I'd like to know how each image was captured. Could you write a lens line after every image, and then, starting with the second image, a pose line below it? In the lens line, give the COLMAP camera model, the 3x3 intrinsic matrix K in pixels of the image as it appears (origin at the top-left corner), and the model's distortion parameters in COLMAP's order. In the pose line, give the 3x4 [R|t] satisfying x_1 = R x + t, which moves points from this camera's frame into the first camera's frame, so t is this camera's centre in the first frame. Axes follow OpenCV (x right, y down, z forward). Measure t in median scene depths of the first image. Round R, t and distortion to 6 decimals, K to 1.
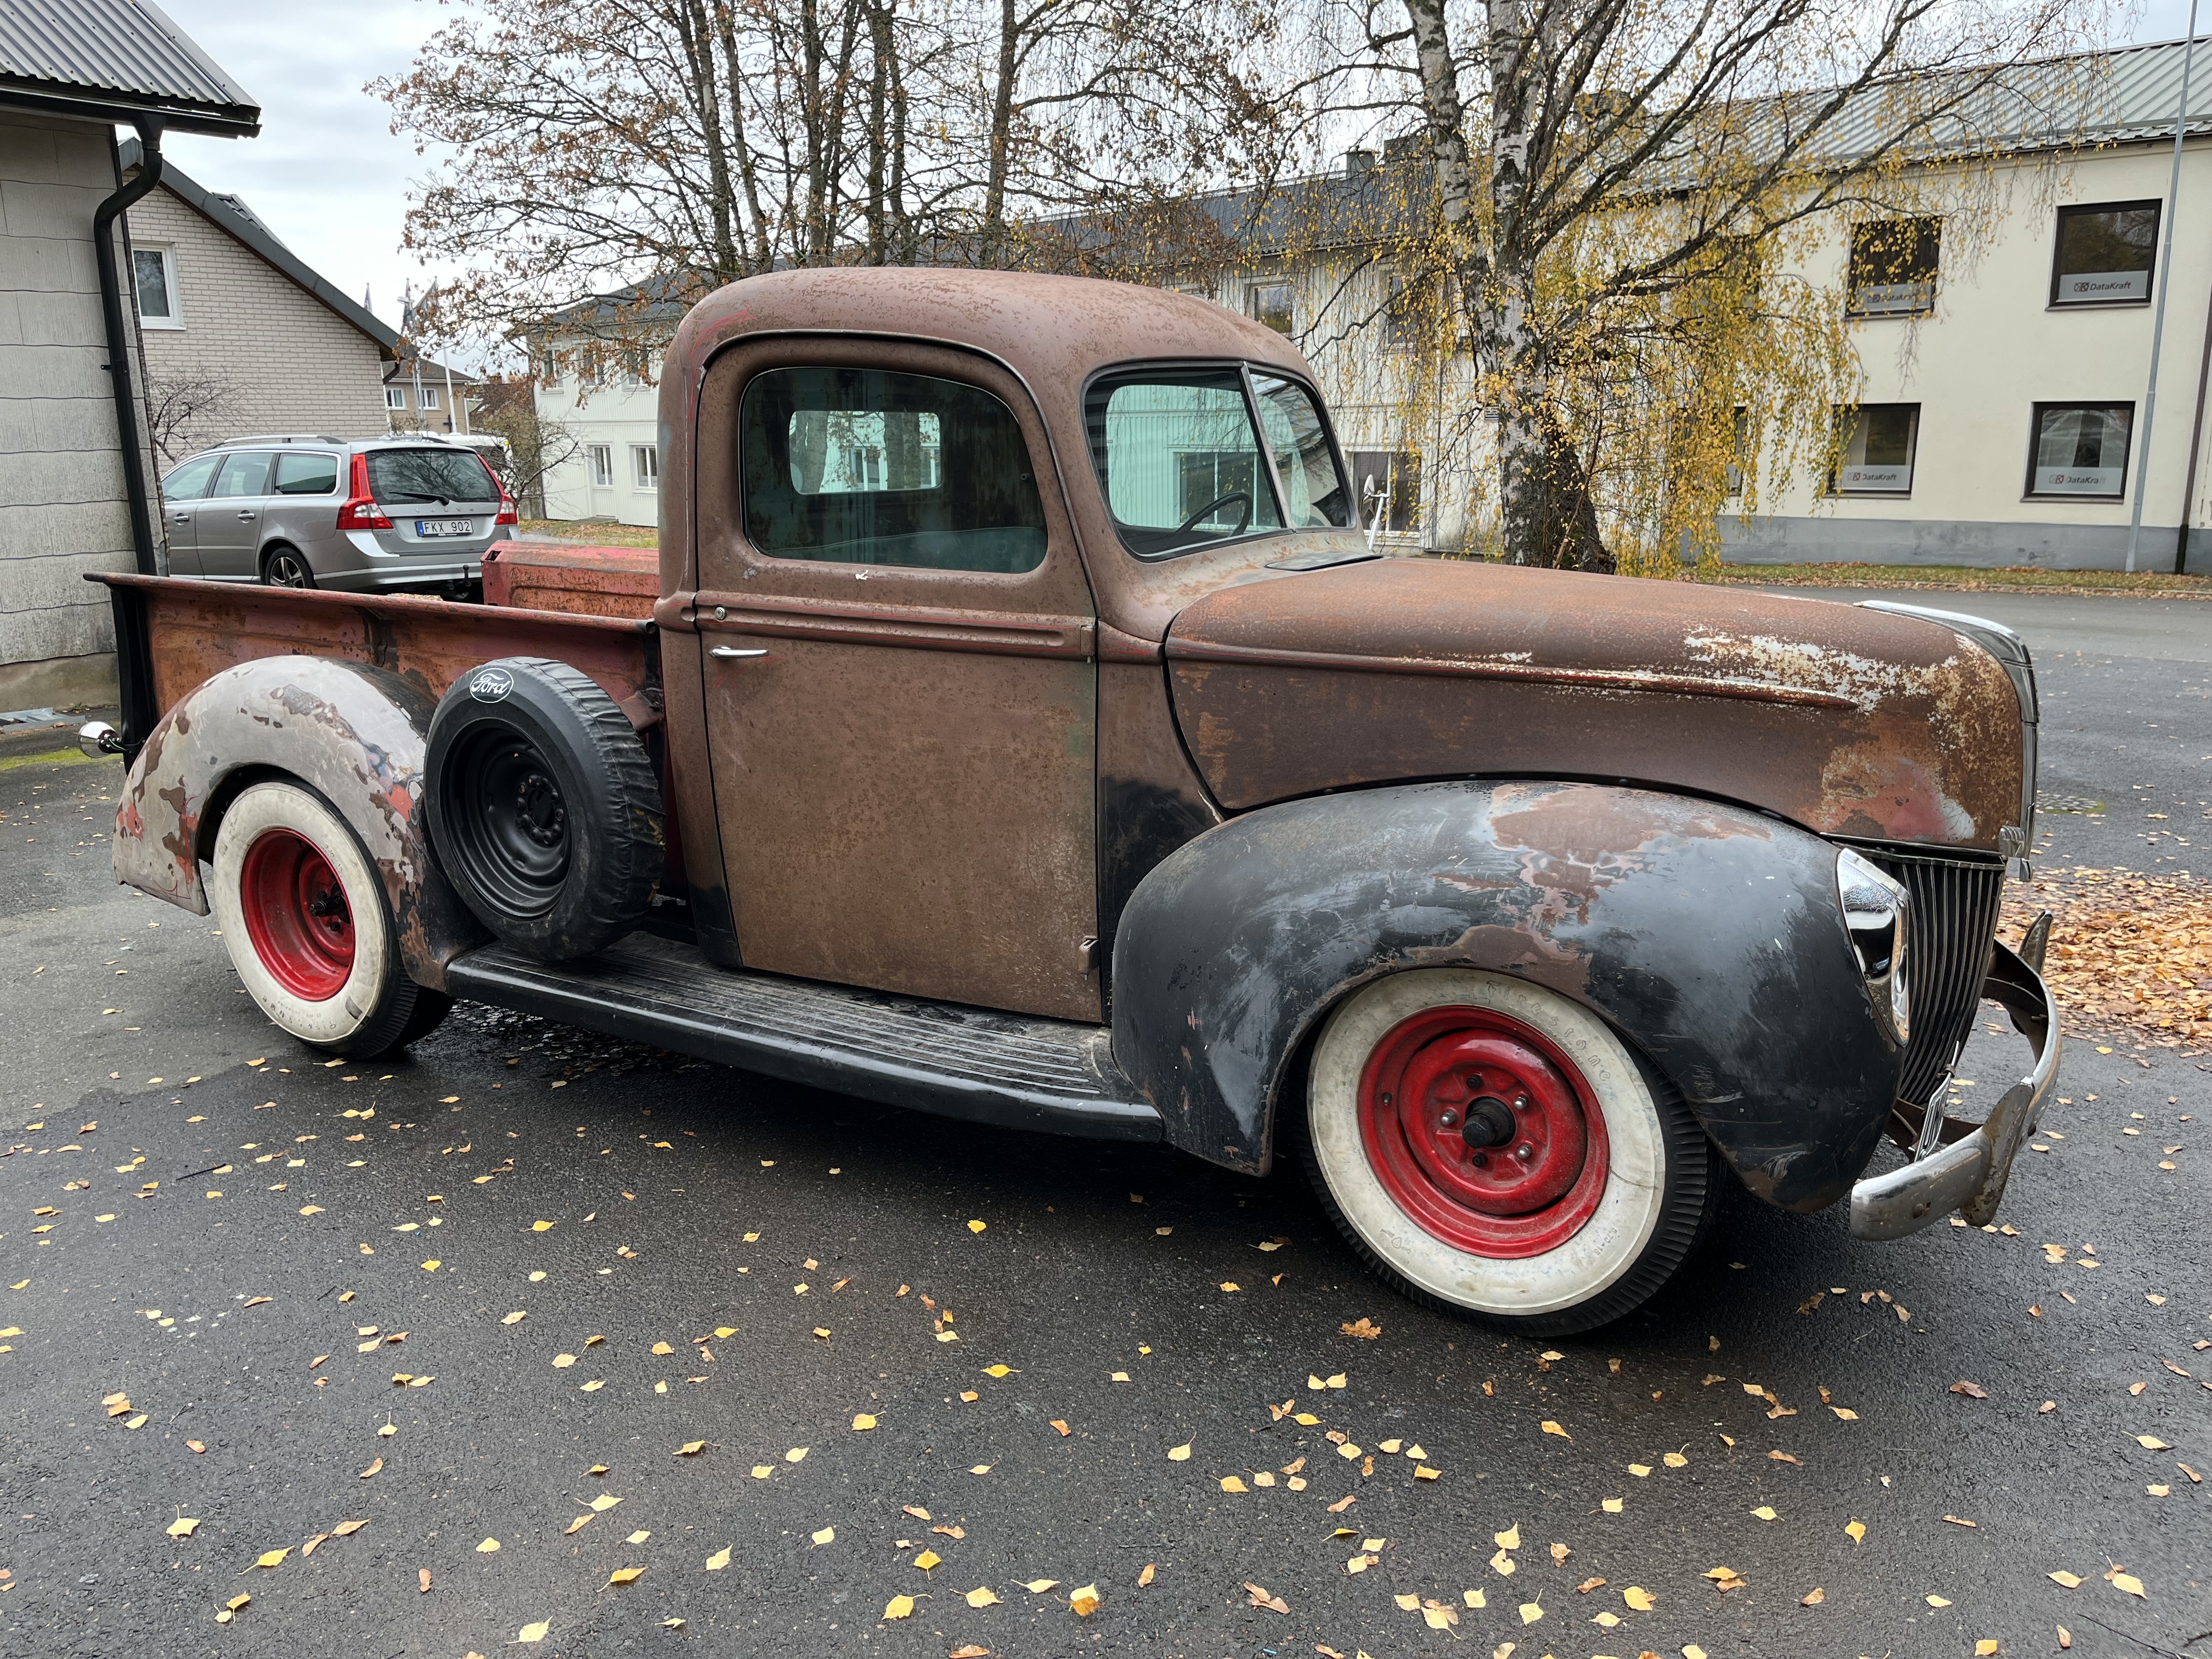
lens RADIAL K [[1687.8, 0, 1102.9], [0, 1687.8, 827.3], [0, 0, 1]] dist [0.063529, -0.090651]
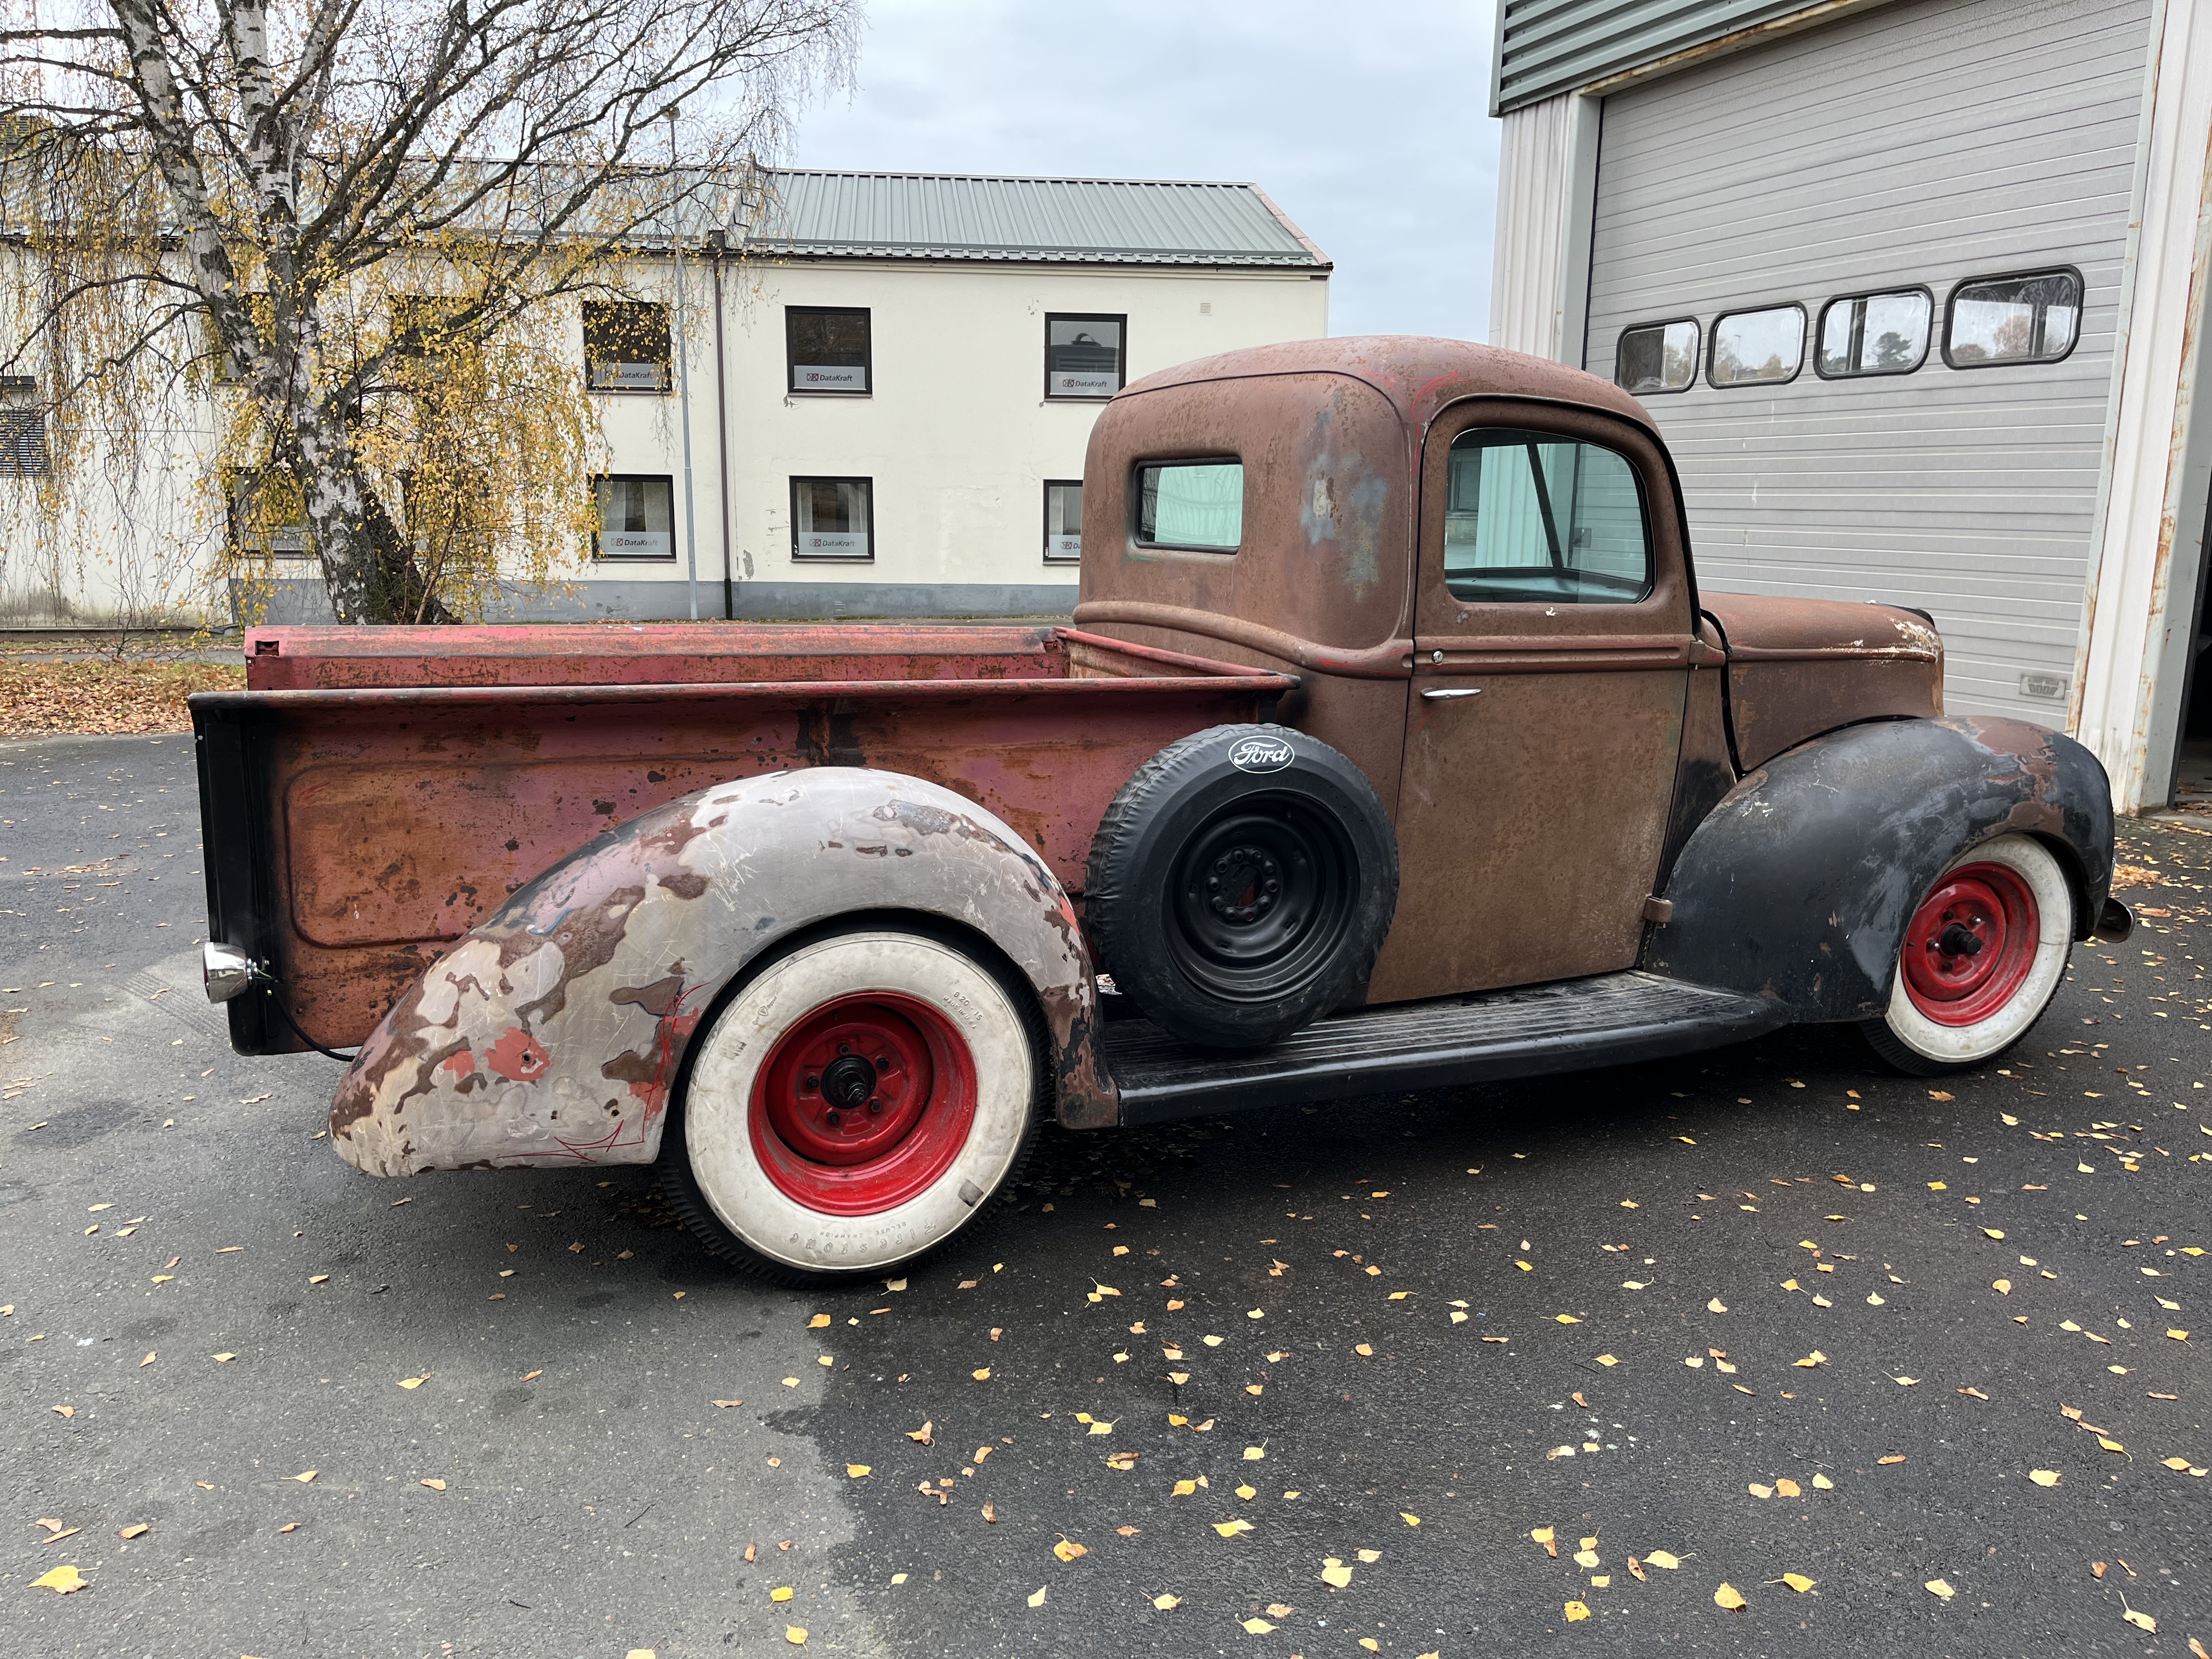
lens RADIAL K [[1687.8, 0, 1100.2], [0, 1687.8, 828.3], [0, 0, 1]] dist [0.063529, -0.090651]
pose [[0.604729, -0.140060, 0.784019, -1.176889], [0.168572, 0.984621, 0.045873, -0.104088], [-0.778387, 0.104422, 0.619040, 0.519286]]
